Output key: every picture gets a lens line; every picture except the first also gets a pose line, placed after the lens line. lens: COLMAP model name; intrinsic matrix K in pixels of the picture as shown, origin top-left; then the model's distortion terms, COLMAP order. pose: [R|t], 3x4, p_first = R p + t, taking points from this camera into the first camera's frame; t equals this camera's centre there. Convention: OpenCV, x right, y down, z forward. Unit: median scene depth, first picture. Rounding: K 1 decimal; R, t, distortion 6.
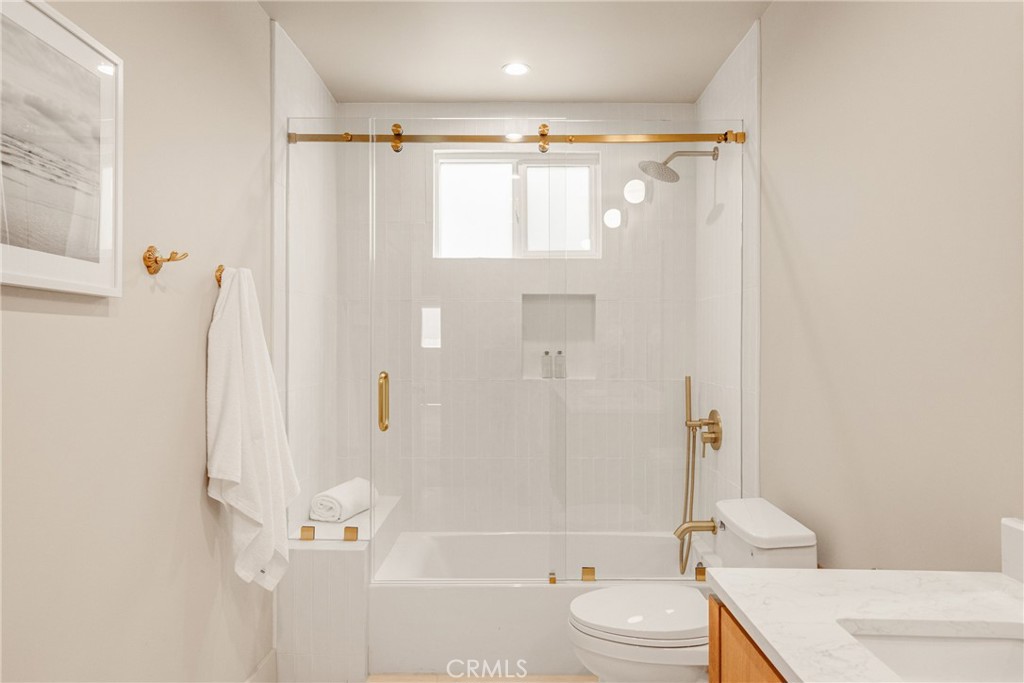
lens RADIAL K [[624.8, 0, 512.0], [0, 624.8, 337.0], [0, 0, 1]] dist [0.002444, 0.004314]
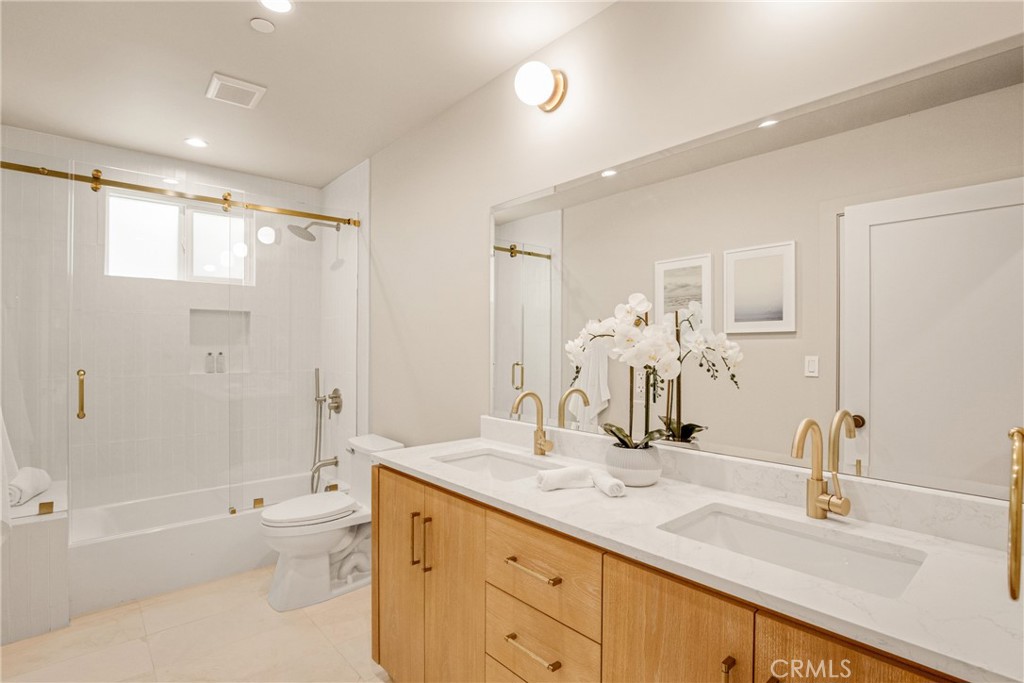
lens RADIAL K [[483.3, 0, 511.9], [0, 483.3, 343.7], [0, 0, 1]] dist [-0.013844, 0.001309]
pose [[0.739132, 0.002033, 0.673558, -0.173602], [-0.003600, 0.999993, 0.000932, 0.000681], [-0.673551, -0.003113, 0.739134, -0.206136]]
